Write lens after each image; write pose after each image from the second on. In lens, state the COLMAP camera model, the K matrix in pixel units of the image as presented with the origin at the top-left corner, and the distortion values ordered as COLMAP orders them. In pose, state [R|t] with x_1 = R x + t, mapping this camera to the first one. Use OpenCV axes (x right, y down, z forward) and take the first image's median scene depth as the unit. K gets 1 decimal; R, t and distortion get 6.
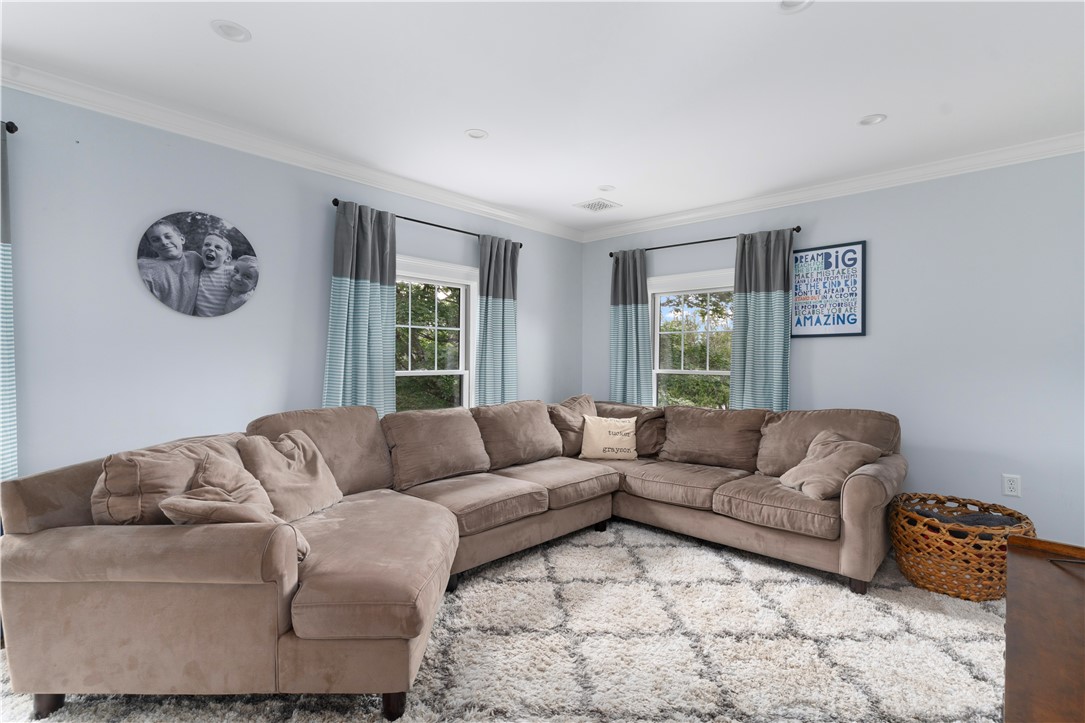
lens RADIAL K [[527.2, 0, 539.4], [0, 527.2, 359.0], [0, 0, 1]] dist [0.013268, 0.002569]
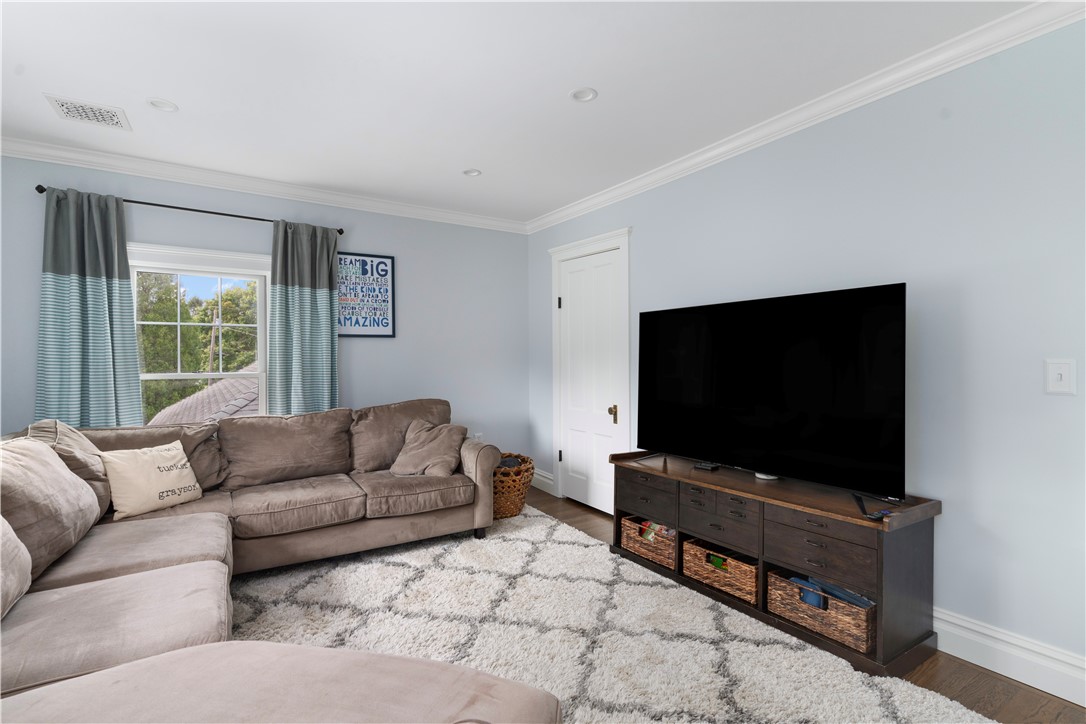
lens RADIAL K [[527.7, 0, 539.5], [0, 527.7, 361.5], [0, 0, 1]] dist [0.013268, 0.002569]
pose [[0.249031, -0.015996, 0.968363, -0.456468], [0.004832, 0.999872, 0.015274, -0.007094], [-0.968483, 0.000876, 0.249077, 0.406736]]
